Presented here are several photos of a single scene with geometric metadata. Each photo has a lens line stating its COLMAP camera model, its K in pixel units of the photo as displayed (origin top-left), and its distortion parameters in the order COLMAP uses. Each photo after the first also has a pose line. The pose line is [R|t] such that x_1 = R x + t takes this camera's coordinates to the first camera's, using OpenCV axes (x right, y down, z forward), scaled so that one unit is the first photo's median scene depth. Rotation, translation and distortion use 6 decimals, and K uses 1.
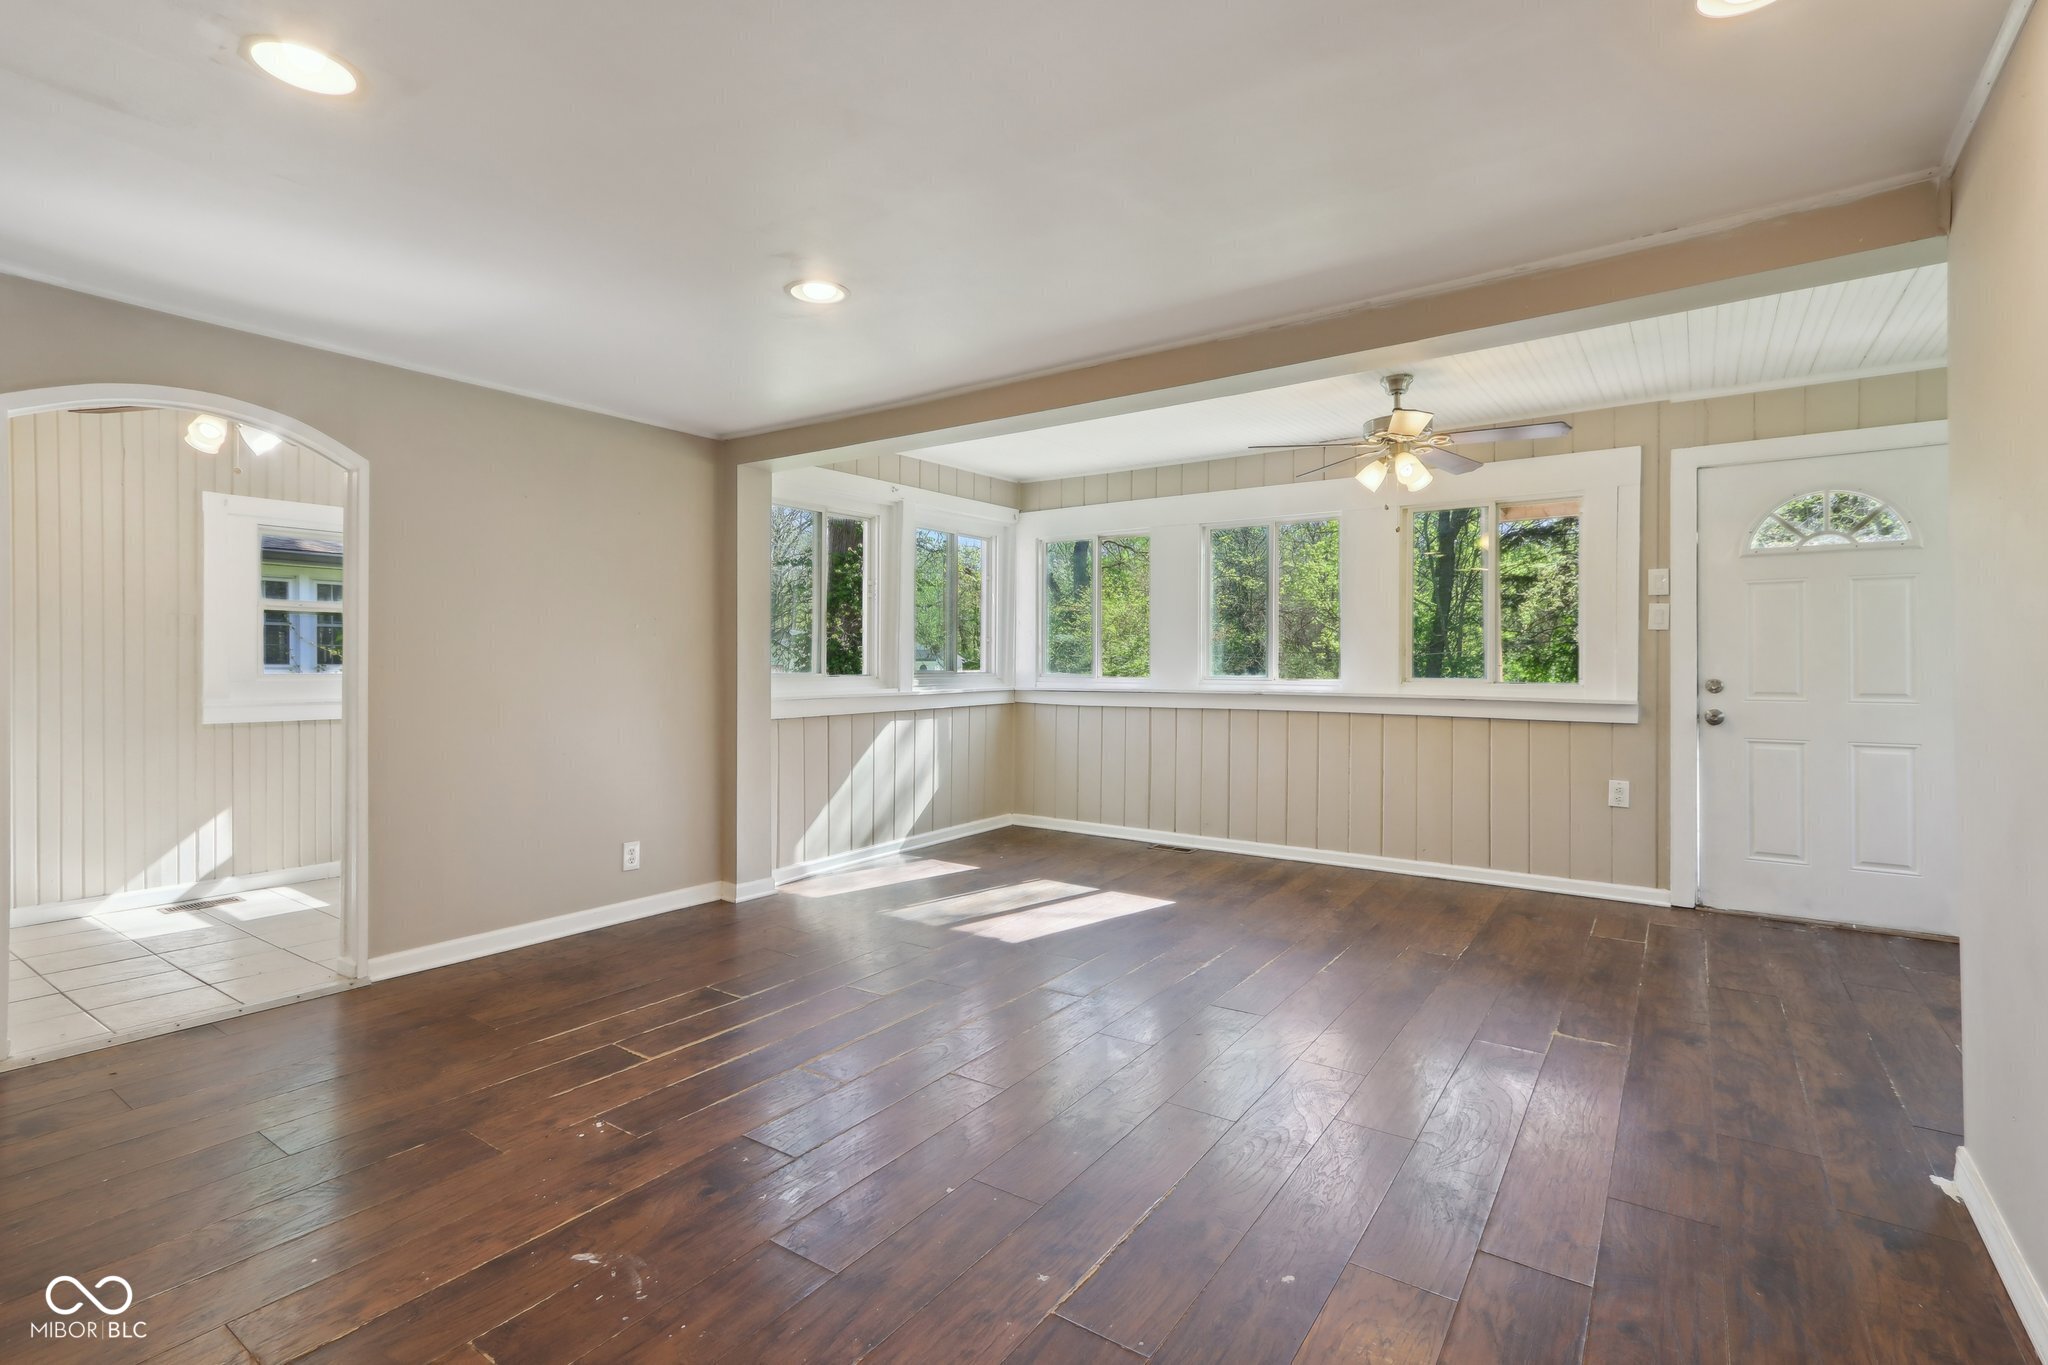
lens RADIAL K [[962.0, 0, 1020.9], [0, 962.0, 666.4], [0, 0, 1]] dist [0.003633, 0.000066]
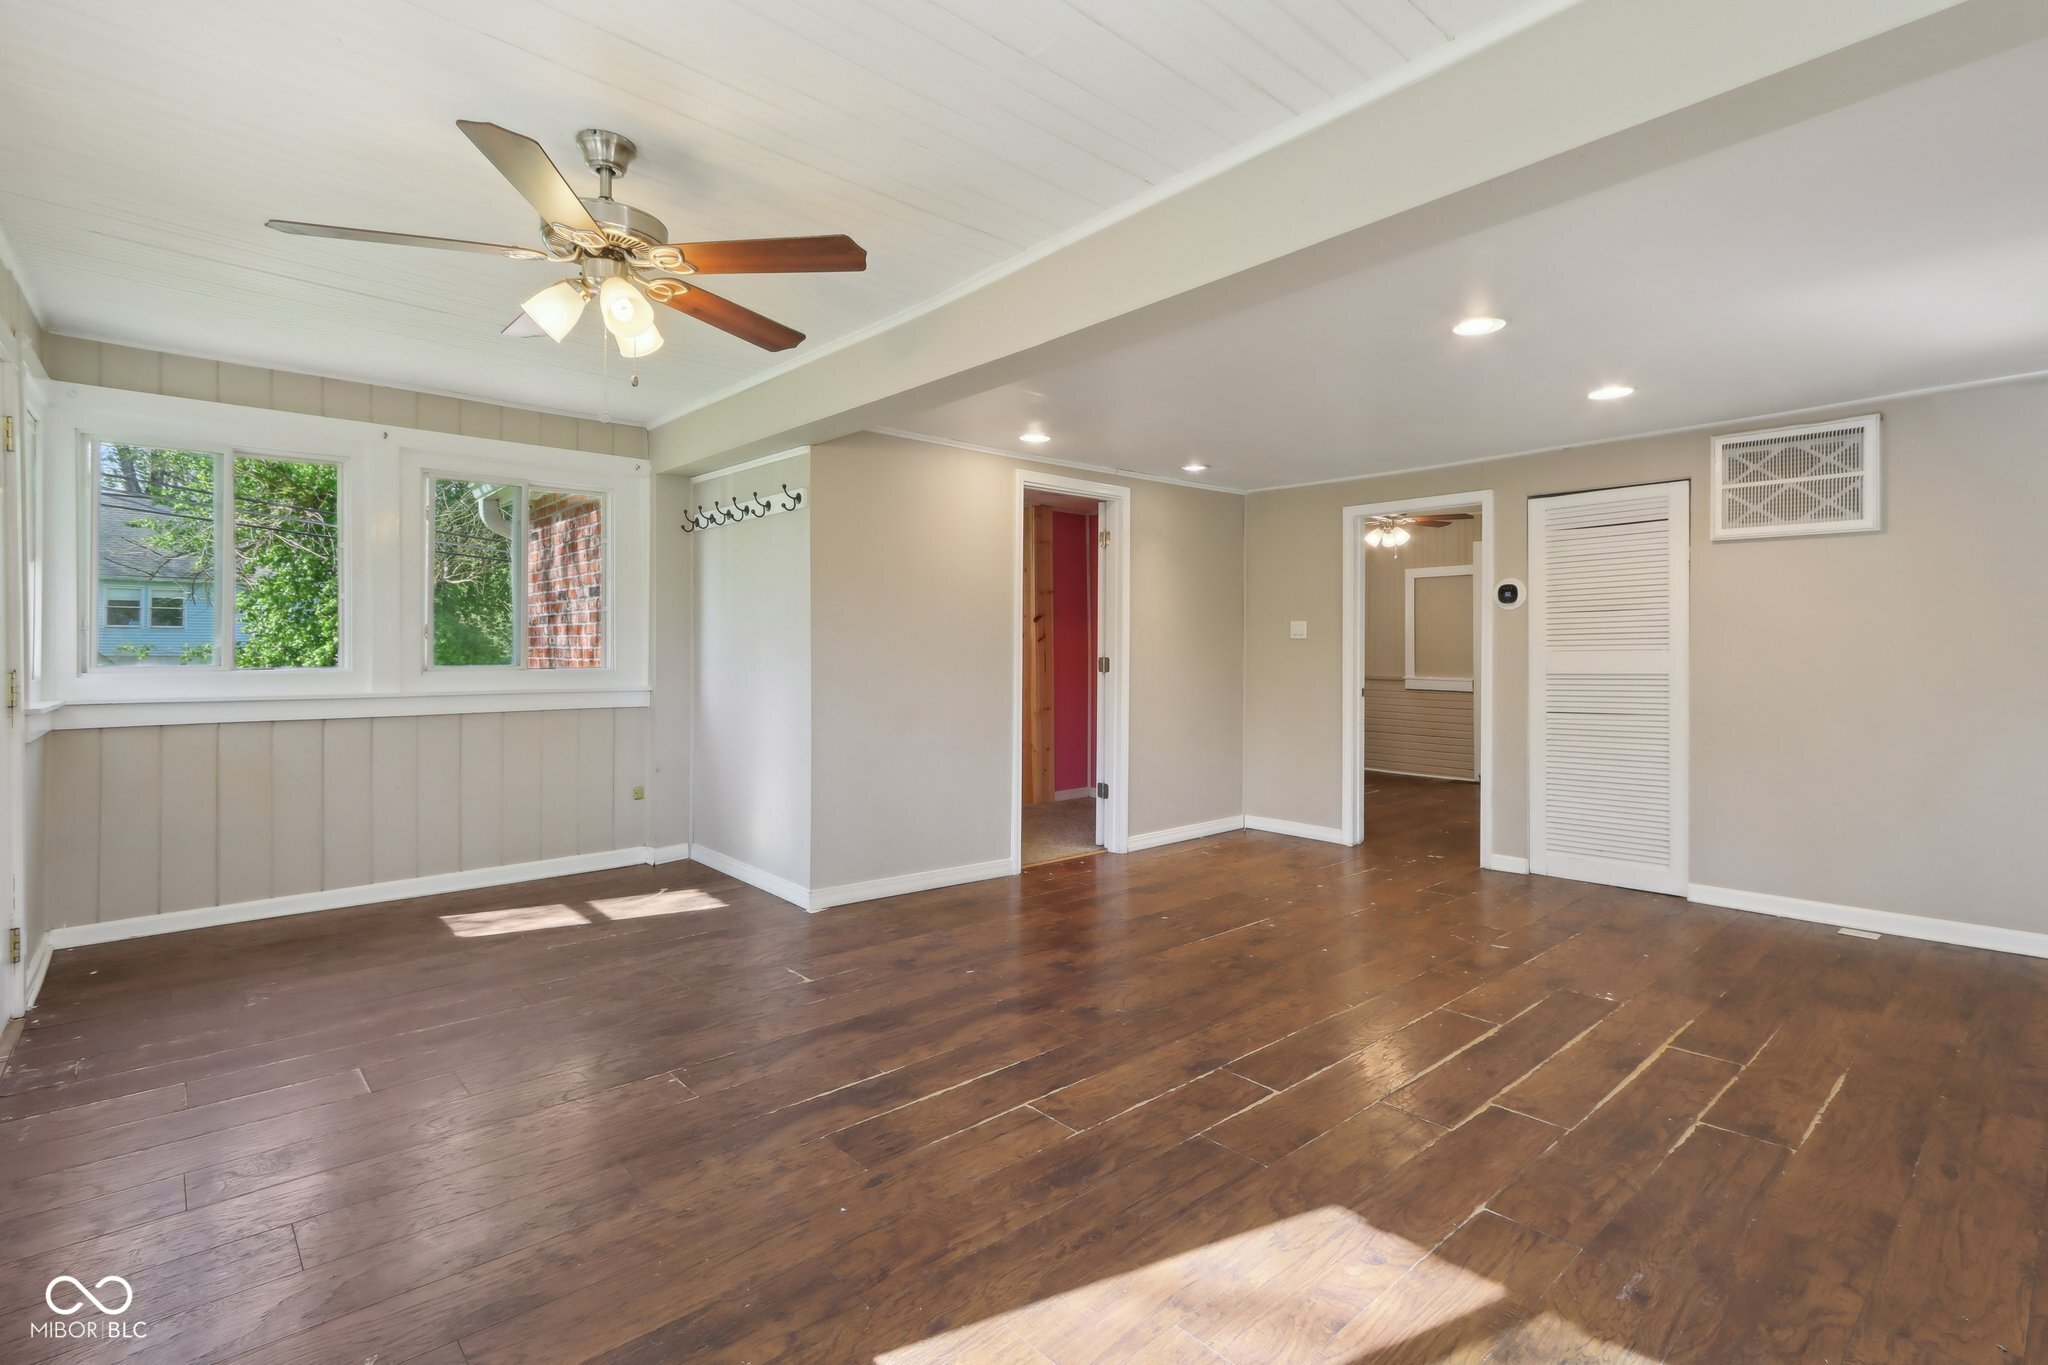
lens RADIAL K [[962.0, 0, 1017.0], [0, 962.0, 653.8], [0, 0, 1]] dist [0.003633, 0.000066]
pose [[-0.973631, -0.003367, 0.228104, 0.036134], [-0.001496, 0.999964, 0.008378, -0.011649], [-0.228124, 0.007816, -0.973601, 1.343228]]
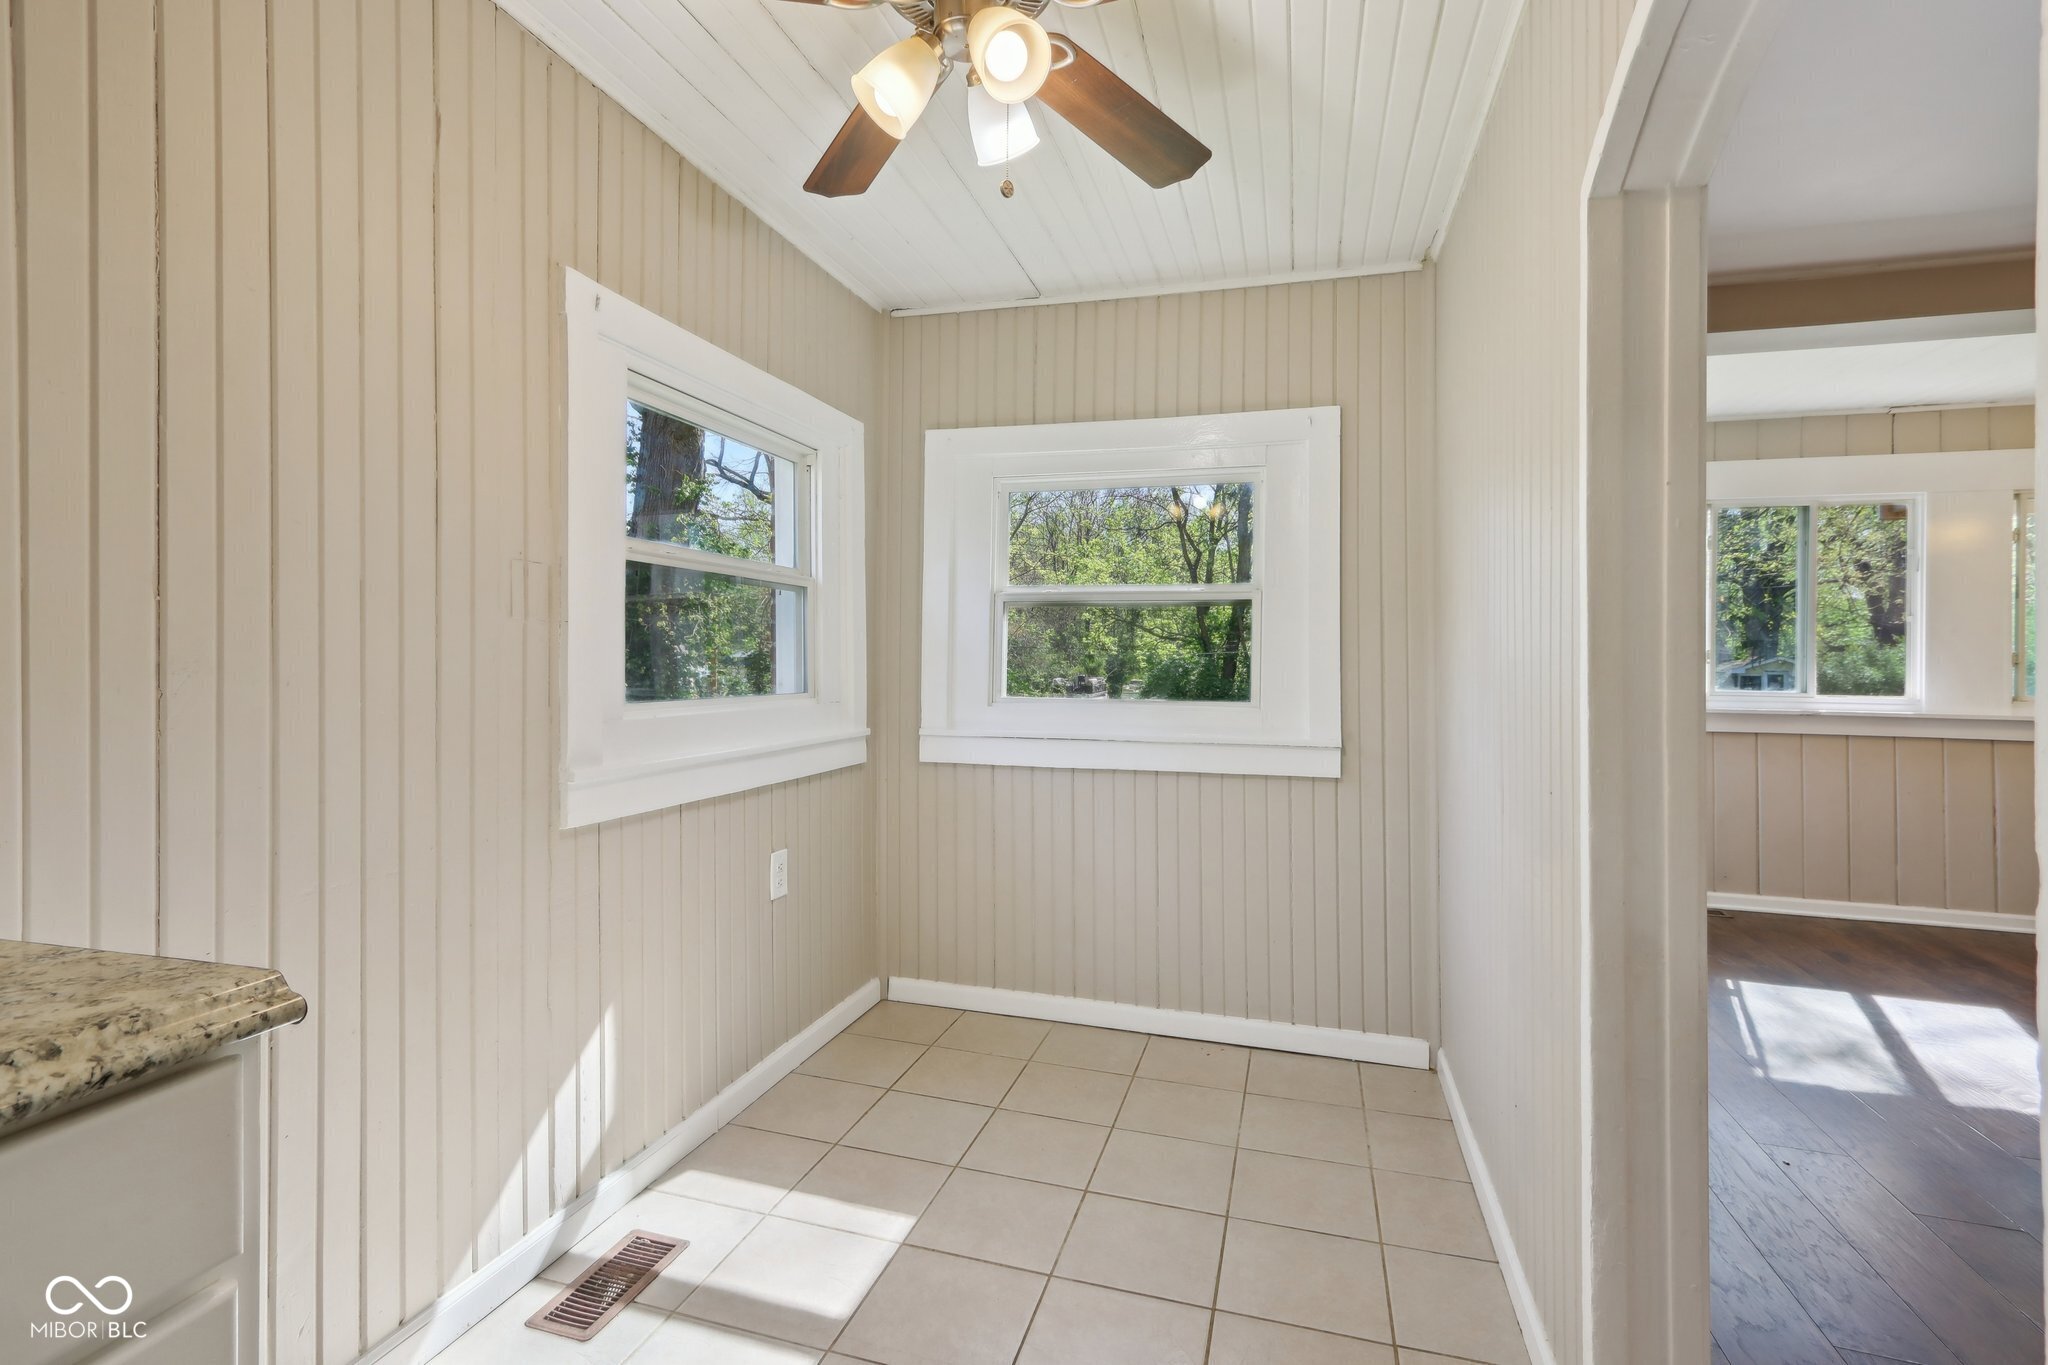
lens RADIAL K [[962.0, 0, 1014.0], [0, 962.0, 648.9], [0, 0, 1]] dist [0.003633, 0.000066]
pose [[0.950214, 0.009118, 0.311463, -0.783182], [-0.002246, 0.999746, -0.022415, -0.007736], [-0.311589, 0.020599, 0.949994, 0.544356]]
